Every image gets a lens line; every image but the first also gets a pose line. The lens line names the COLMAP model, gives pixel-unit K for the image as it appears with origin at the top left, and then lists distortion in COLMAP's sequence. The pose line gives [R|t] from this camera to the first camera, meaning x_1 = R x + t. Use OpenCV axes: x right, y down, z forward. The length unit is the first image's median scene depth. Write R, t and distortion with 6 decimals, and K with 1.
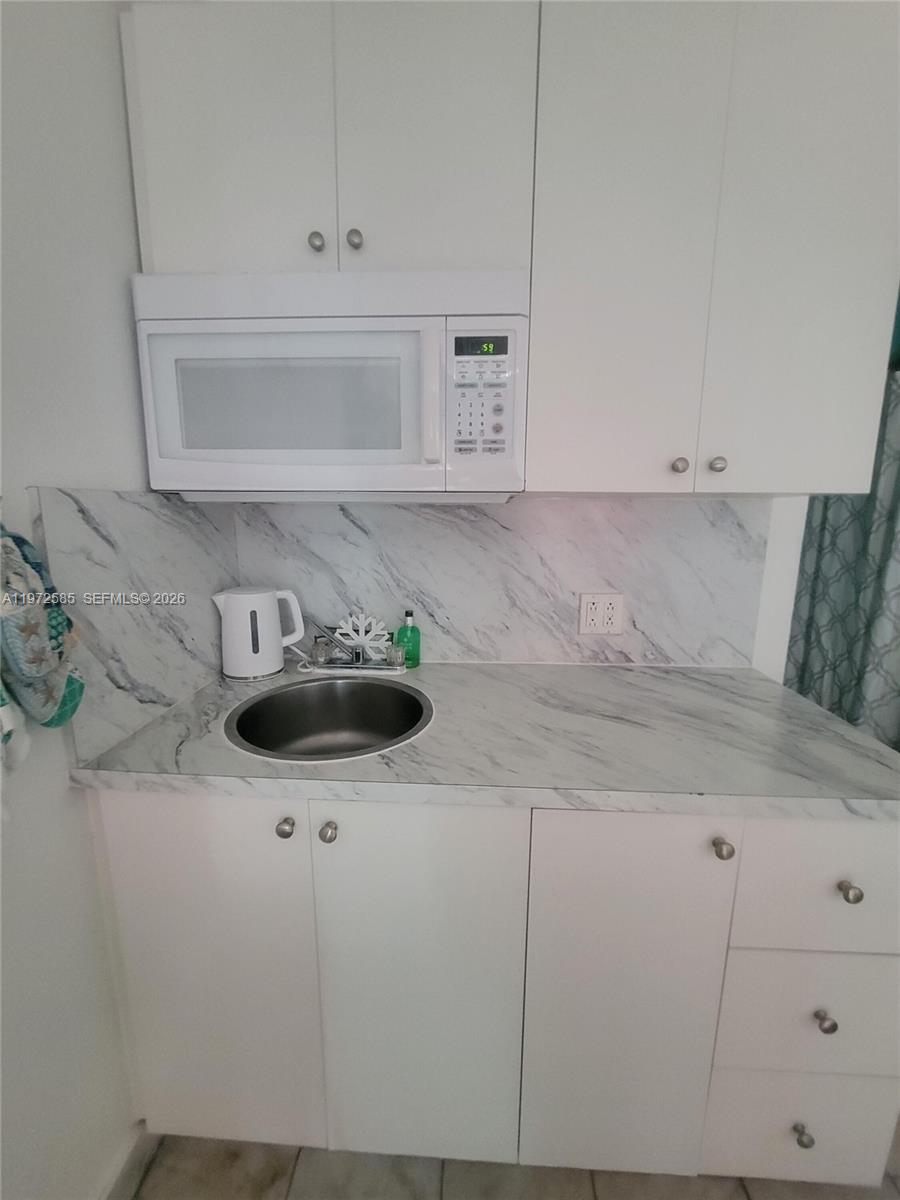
lens RADIAL K [[494.9, 0, 436.0], [0, 494.9, 605.8], [0, 0, 1]] dist [-0.002148, -0.000195]
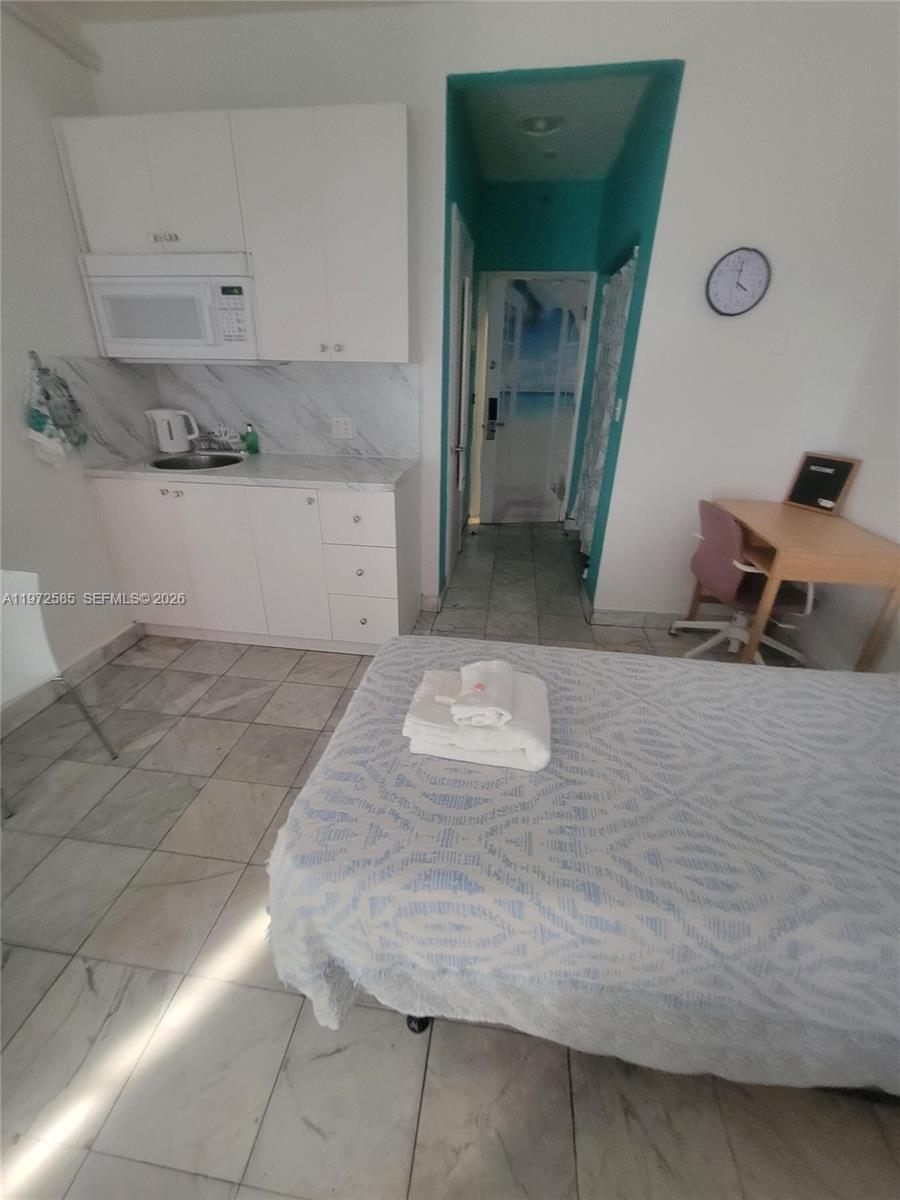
lens RADIAL K [[490.2, 0, 444.9], [0, 490.2, 603.6], [0, 0, 1]] dist [-0.008408, -0.000135]
pose [[0.996699, 0.047631, -0.065748, 1.027423], [-0.030086, 0.968854, 0.245798, 0.230977], [0.075408, -0.243008, 0.967089, -1.146535]]
